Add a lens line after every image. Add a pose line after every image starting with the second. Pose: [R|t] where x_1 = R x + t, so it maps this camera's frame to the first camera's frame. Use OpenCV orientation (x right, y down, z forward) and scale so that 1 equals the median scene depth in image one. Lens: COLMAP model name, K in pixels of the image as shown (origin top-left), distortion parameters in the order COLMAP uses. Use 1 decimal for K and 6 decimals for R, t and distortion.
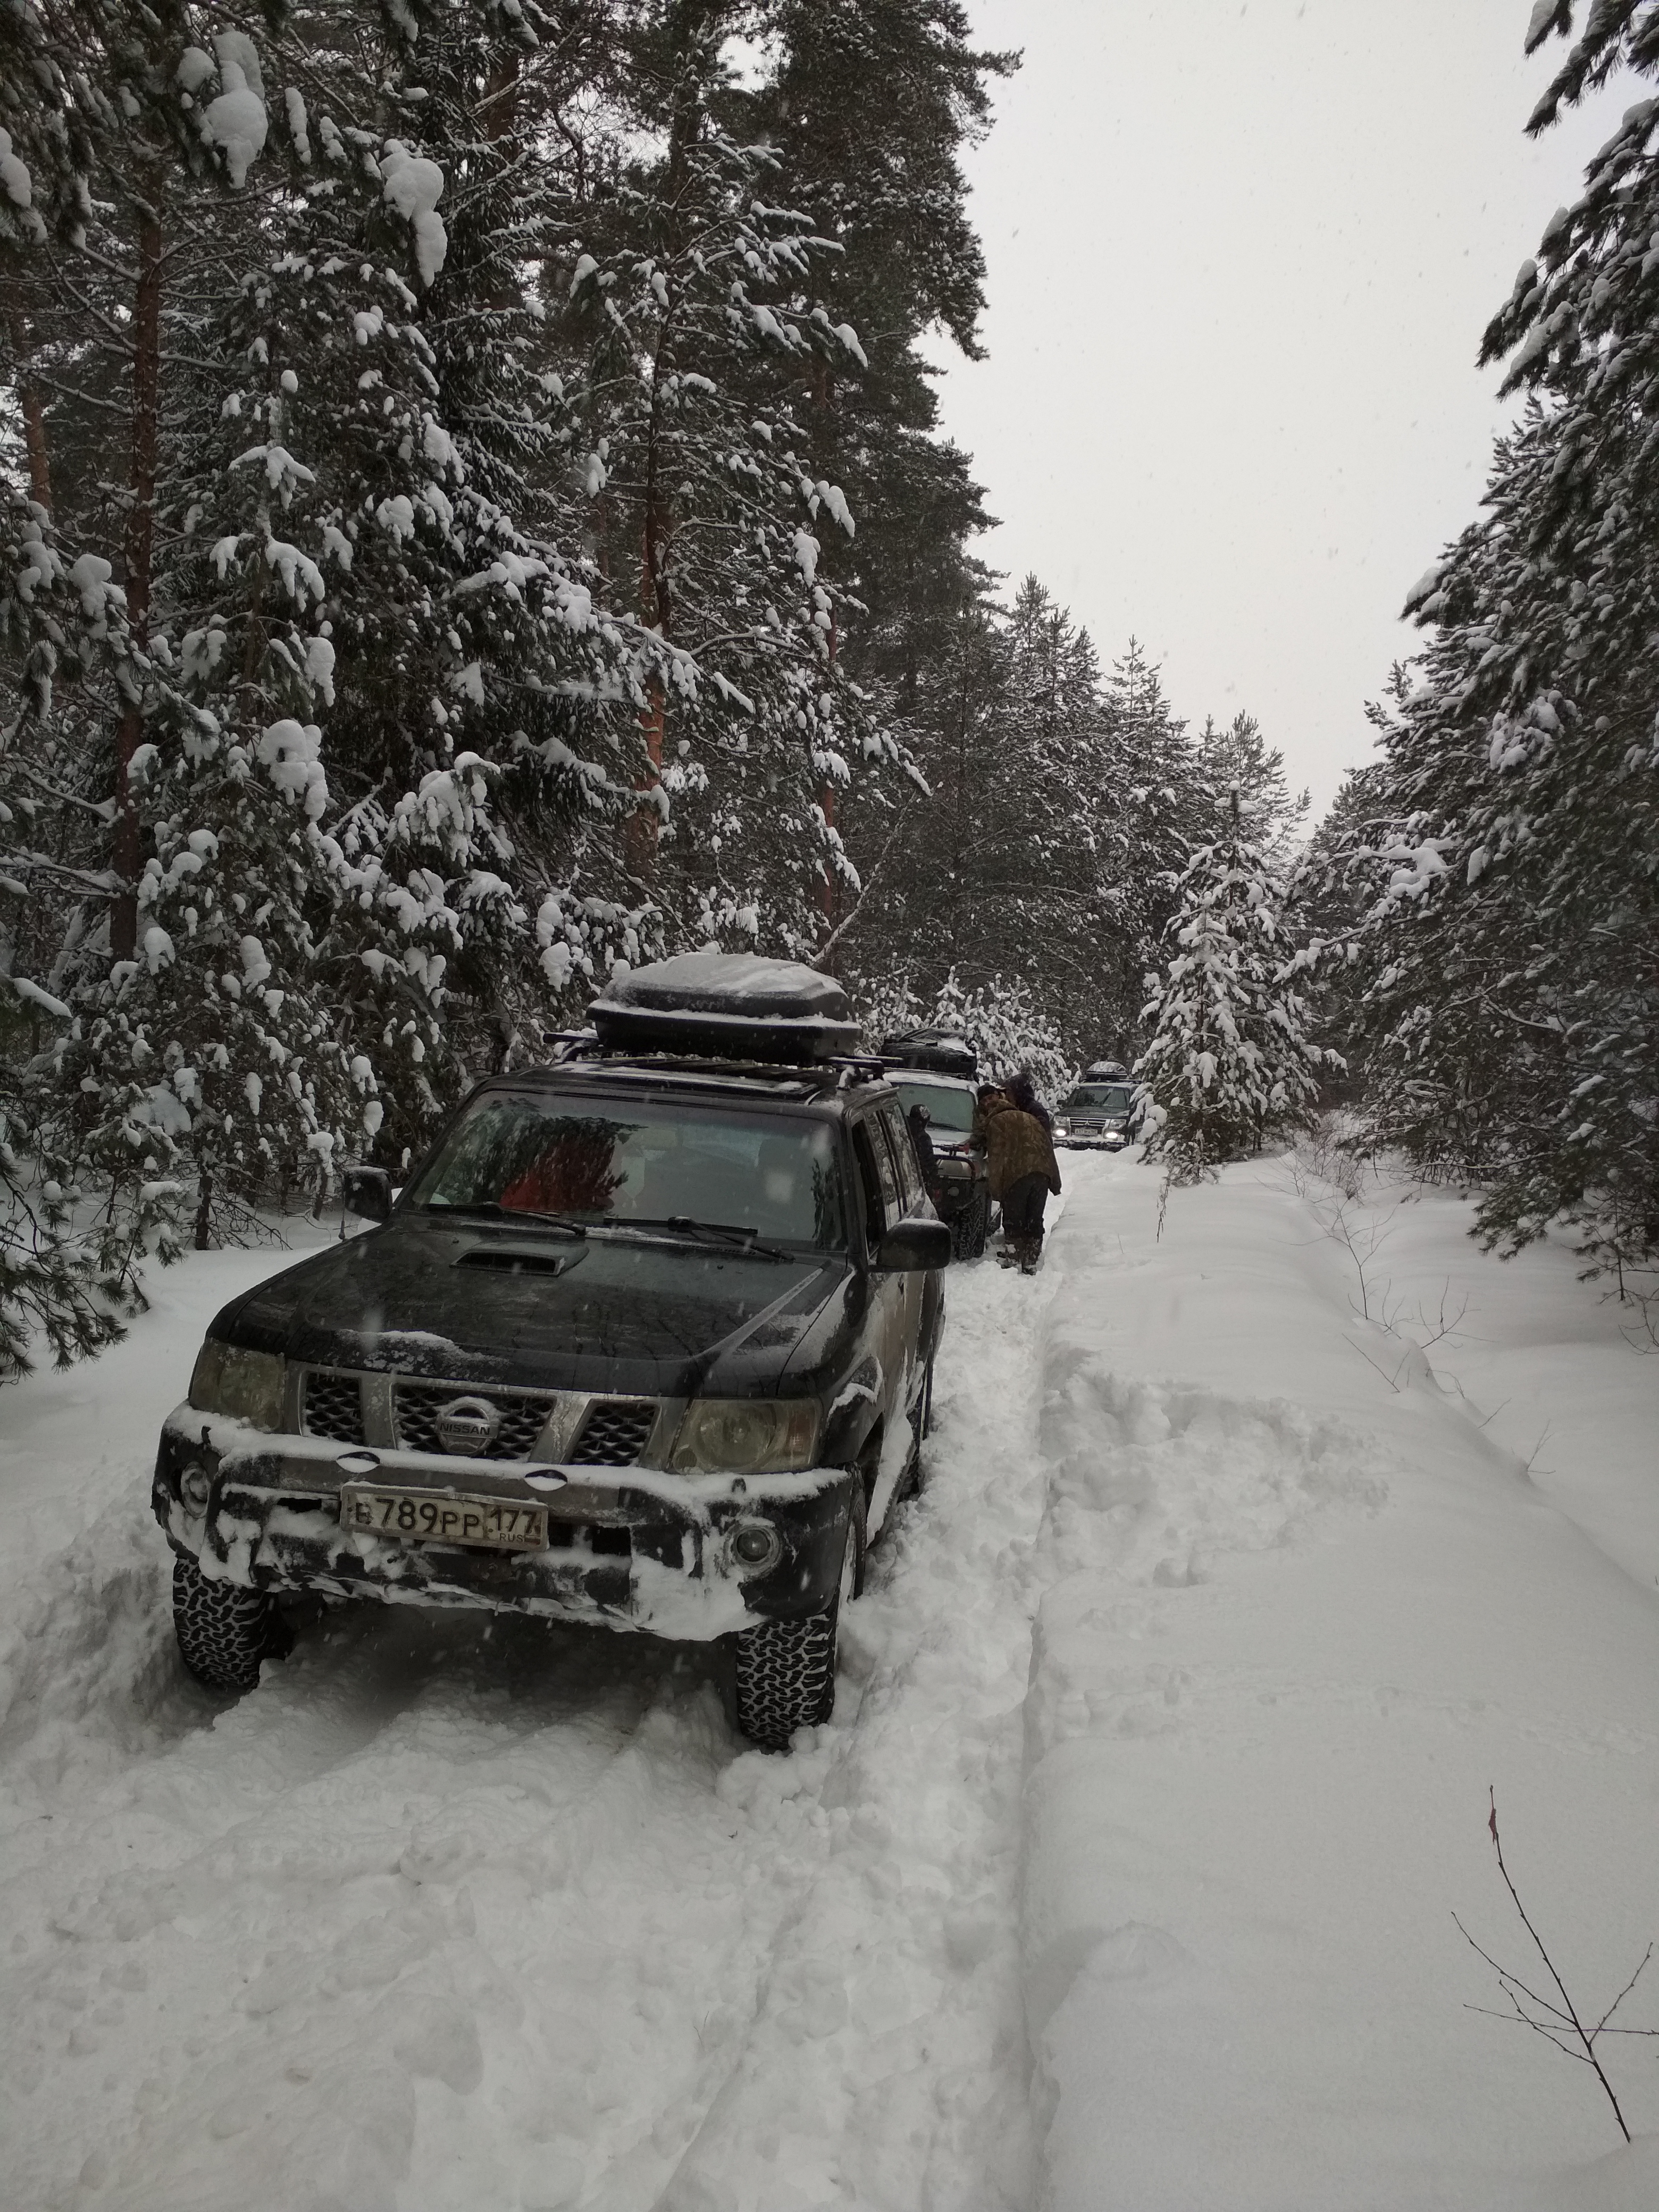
lens RADIAL K [[1906.3, 0, 822.1], [0, 1906.3, 1137.6], [0, 0, 1]] dist [0.120236, -0.277564]
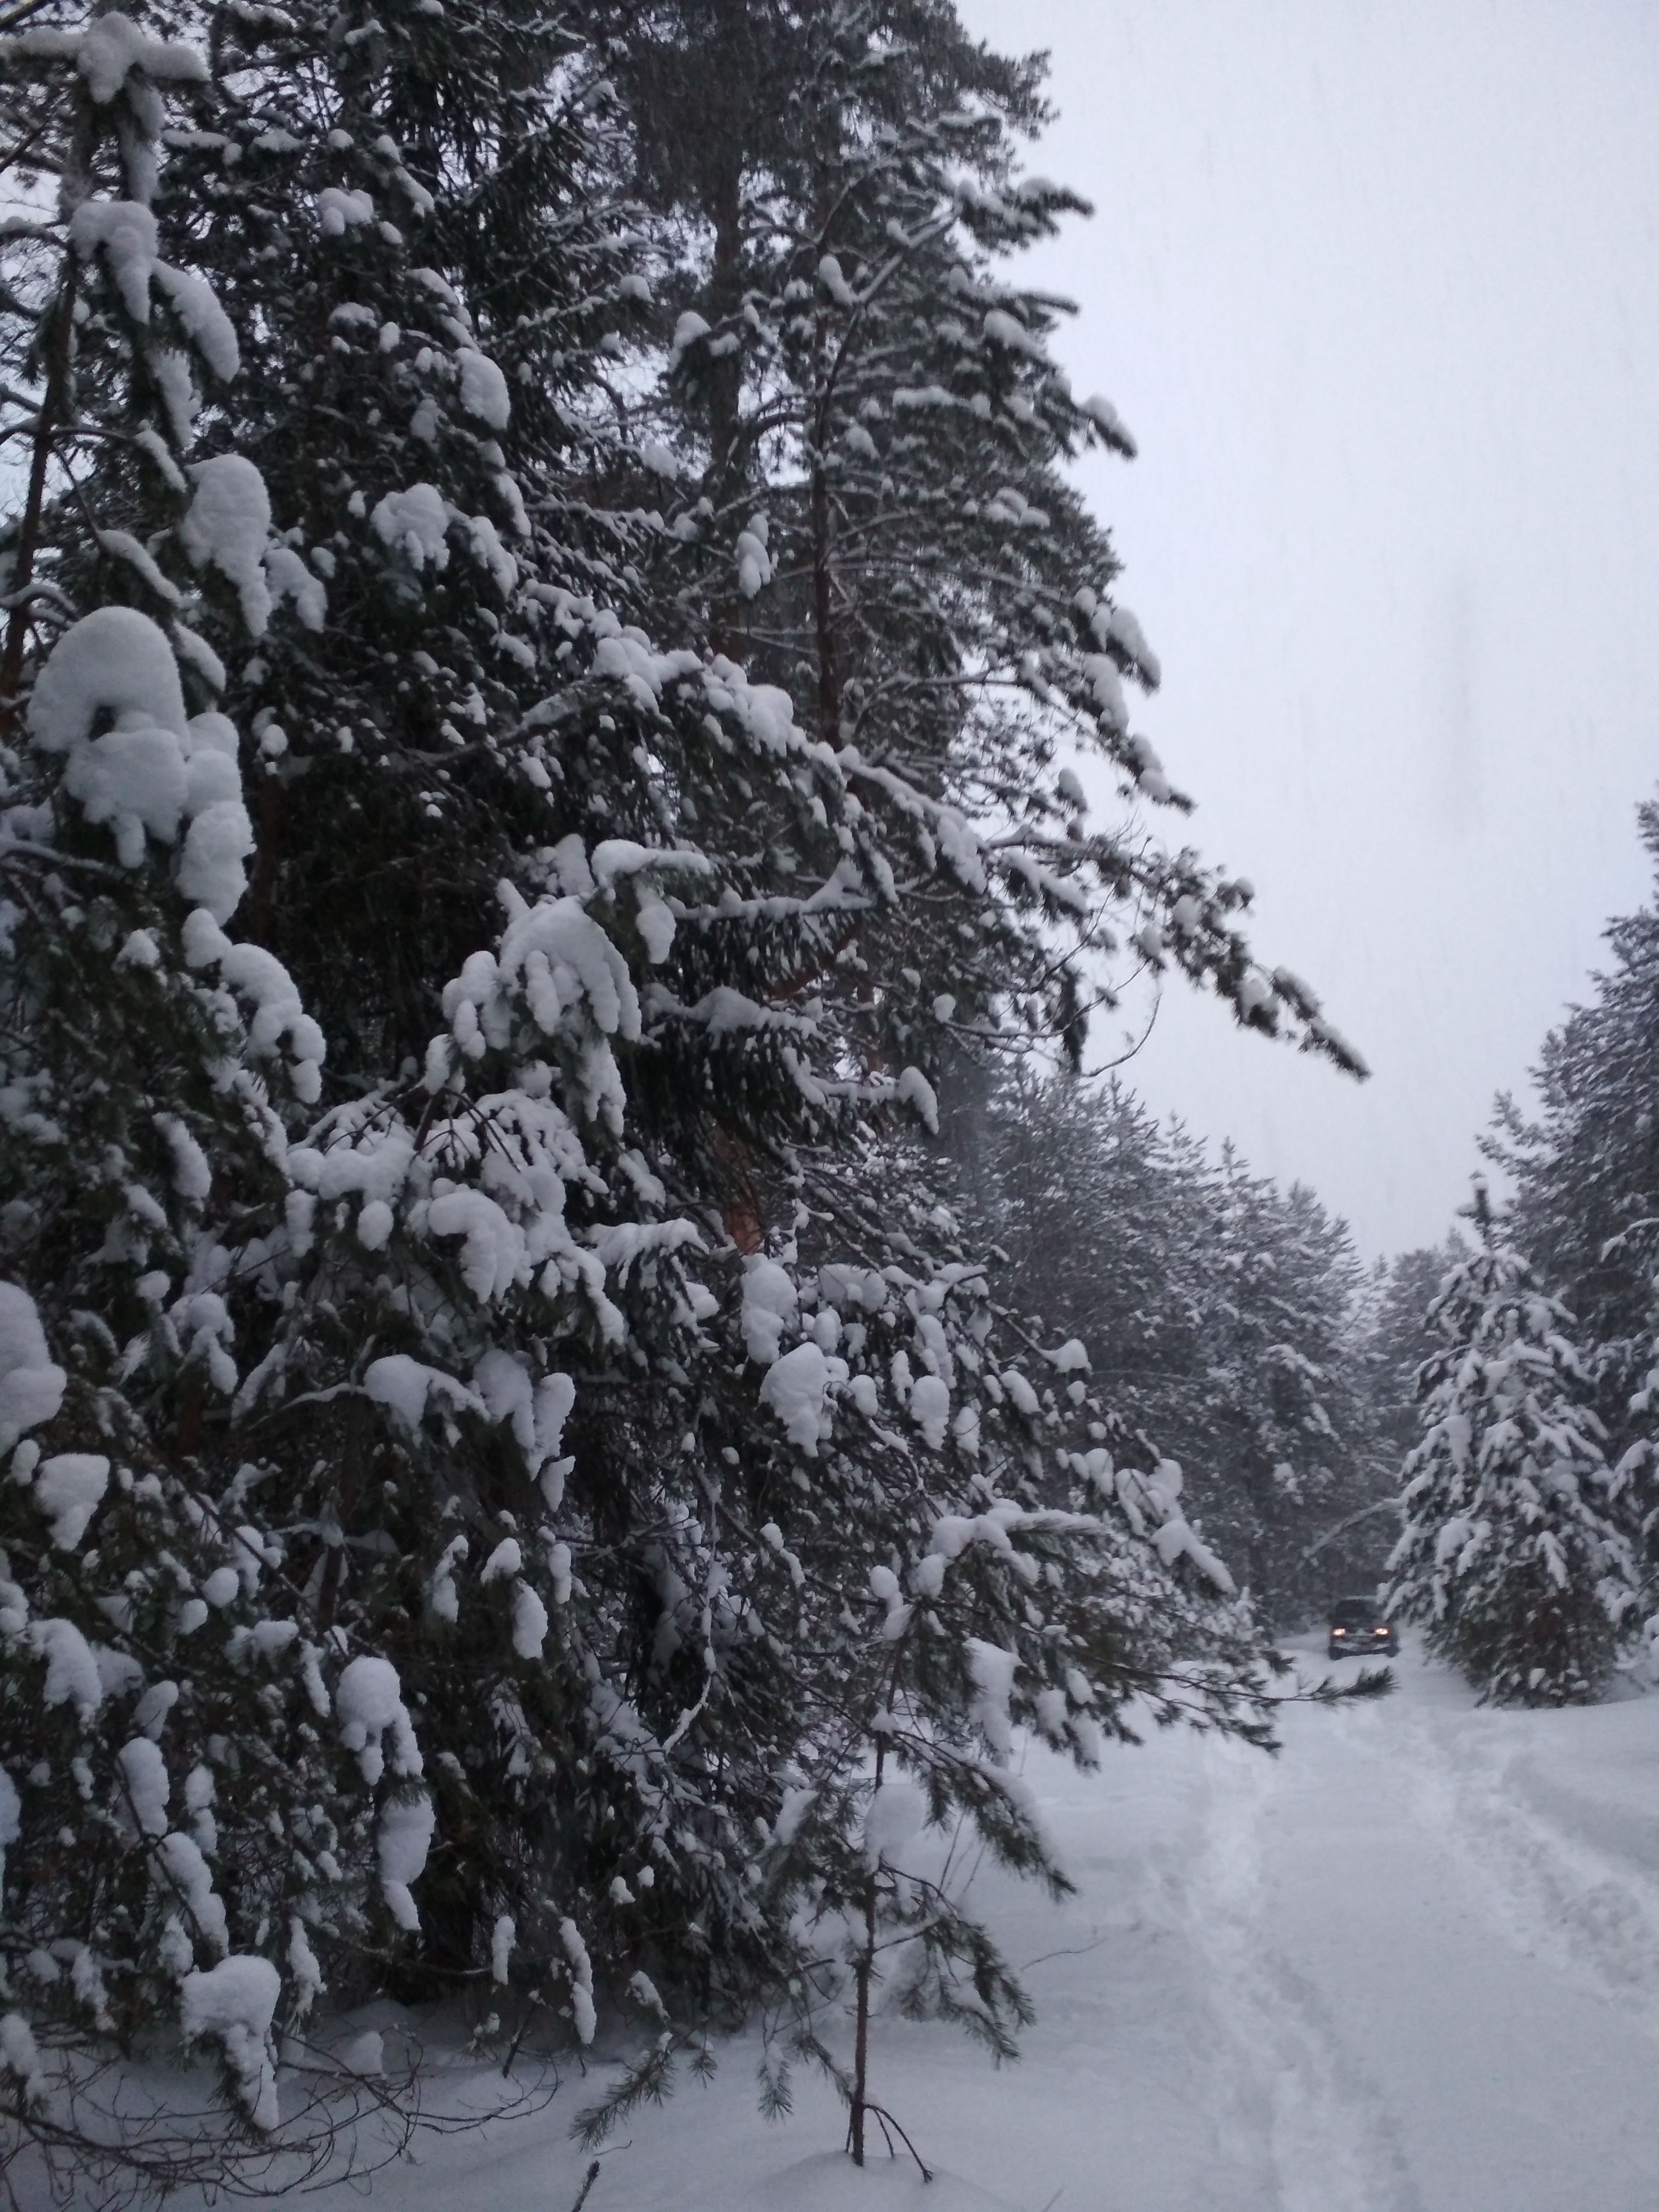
lens RADIAL K [[1906.3, 0, 822.1], [0, 1906.3, 1137.6], [0, 0, 1]] dist [0.120236, -0.277564]
pose [[0.995500, -0.093549, 0.015093, -0.137766], [0.094053, 0.956063, -0.277663, -0.024684], [0.011545, 0.277833, 0.960560, 0.567971]]
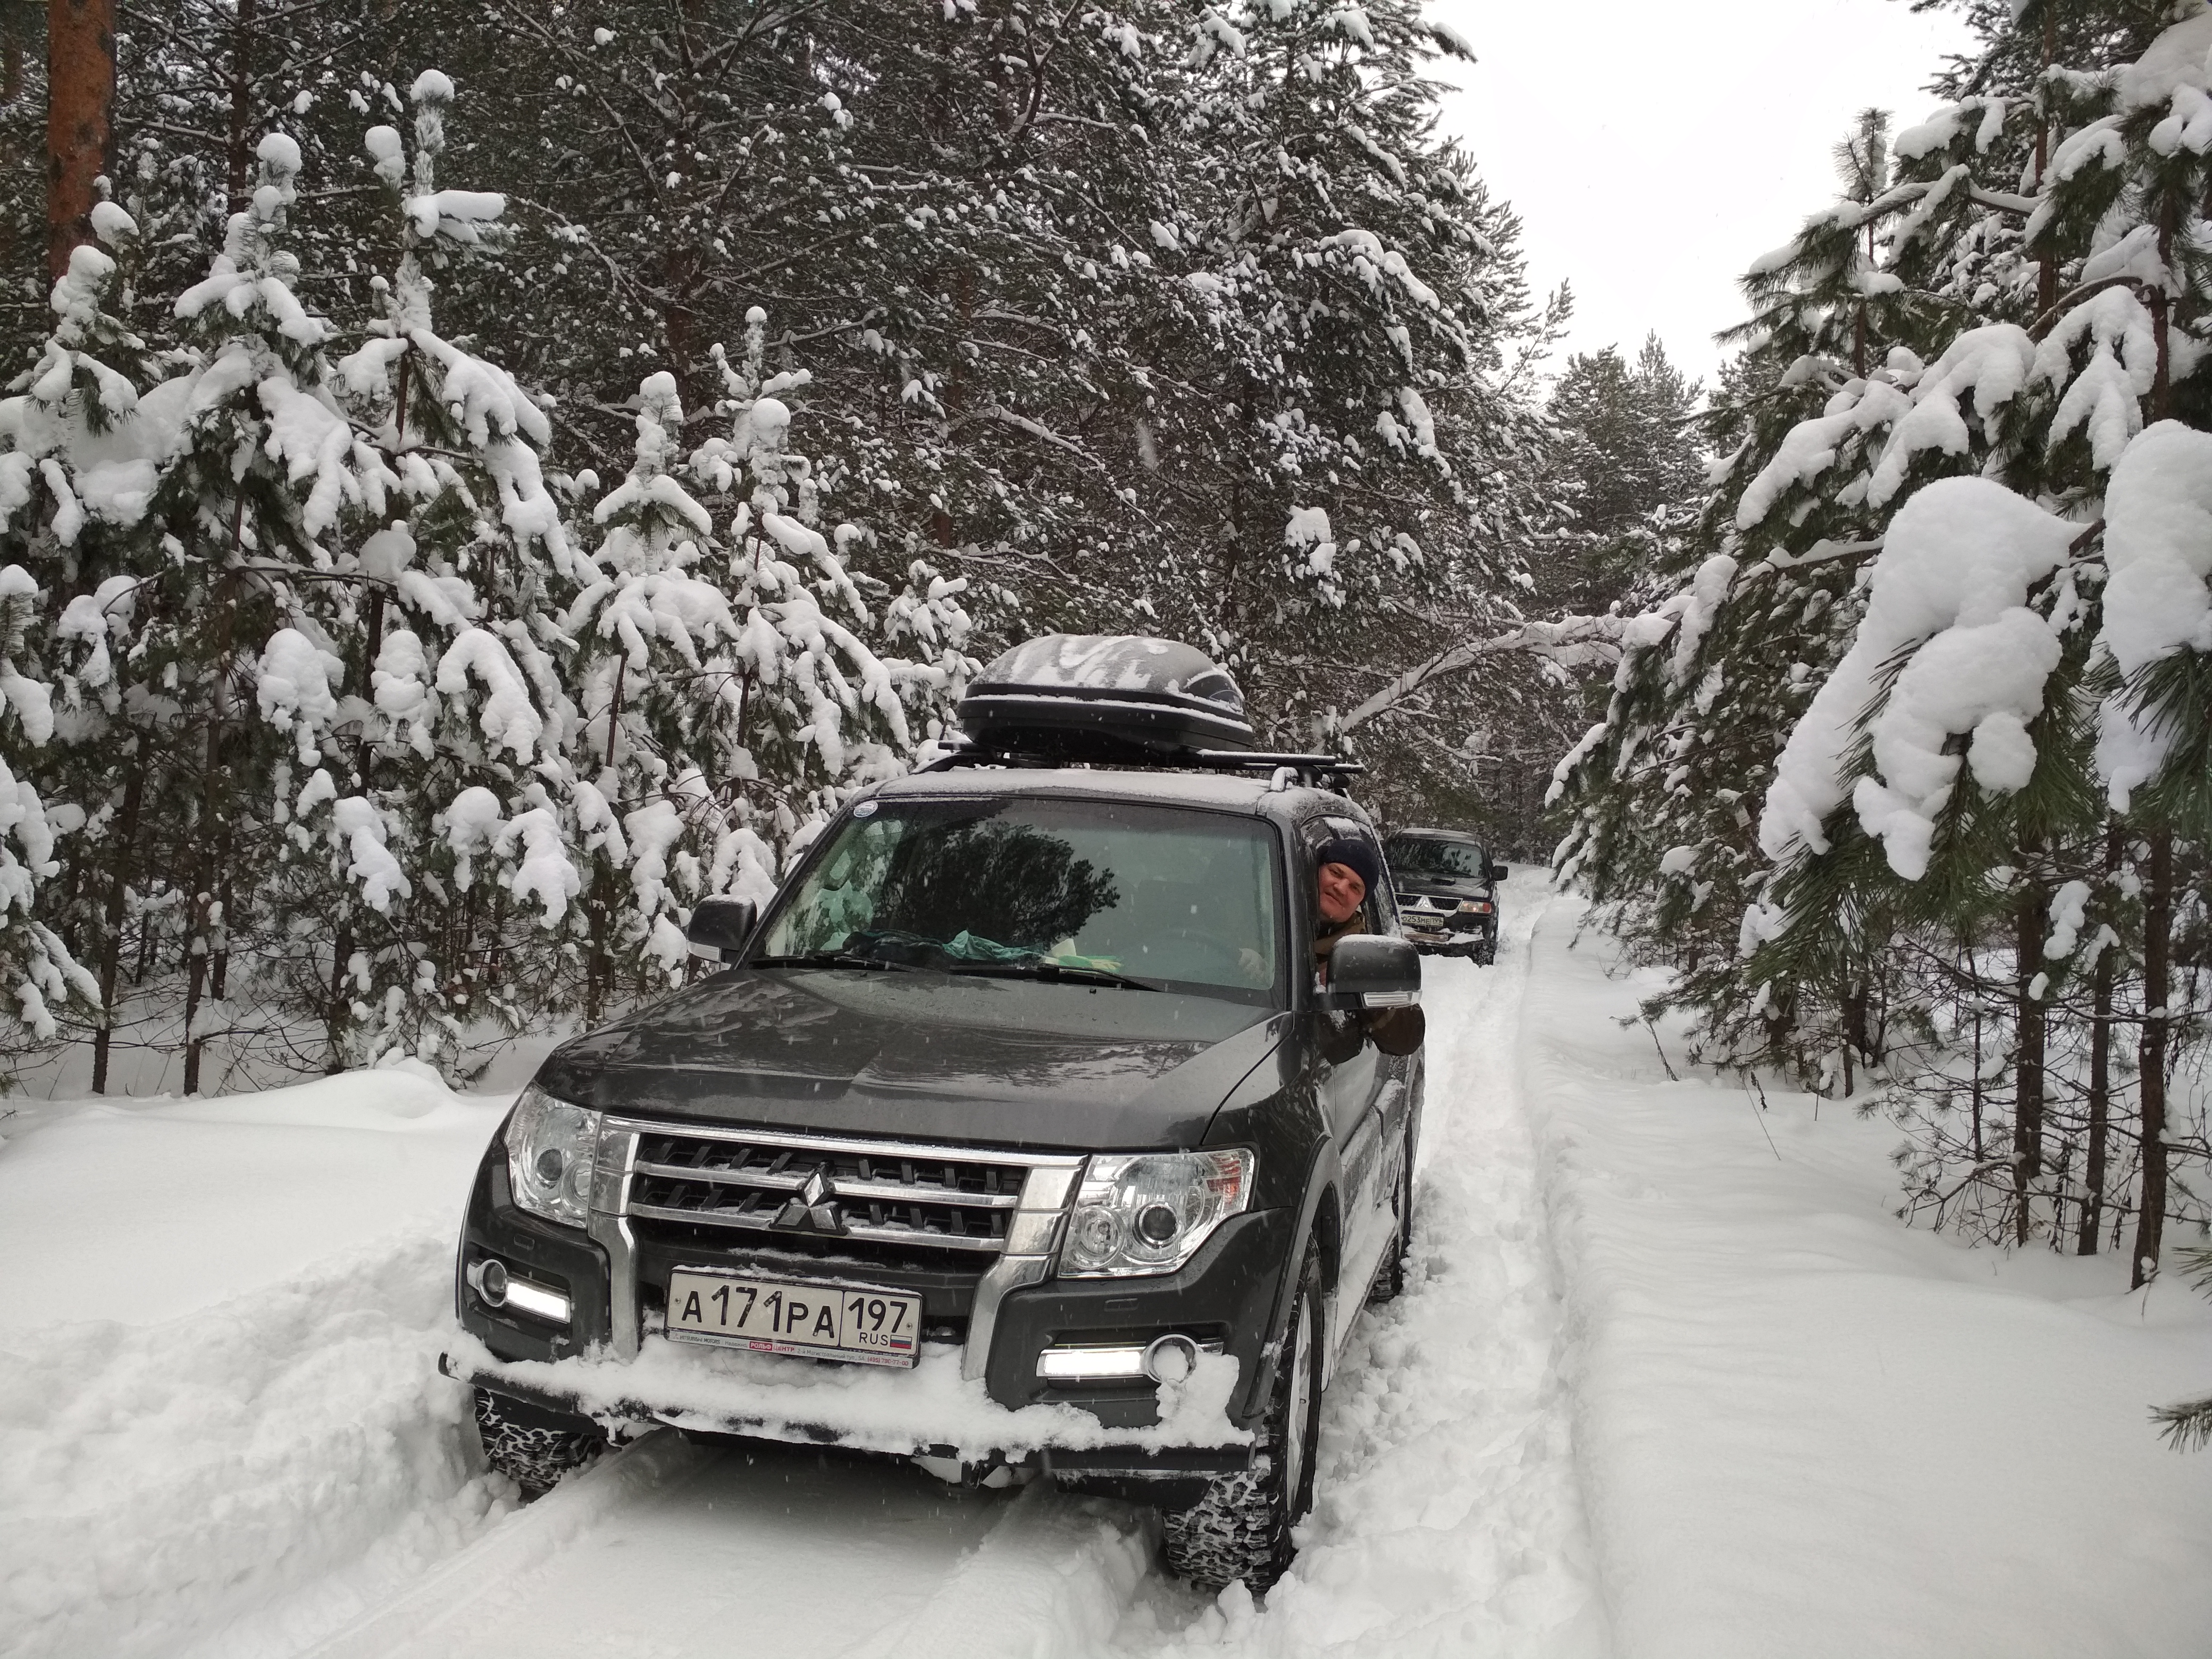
lens RADIAL K [[1906.3, 0, 1106.0], [0, 1906.3, 829.5], [0, 0, 1]] dist [0.120236, -0.277564]
pose [[0.995970, 0.002484, 0.089653, 0.444781], [0.000181, 0.999559, -0.029701, -0.067232], [-0.089687, 0.029598, 0.995530, 2.816218]]
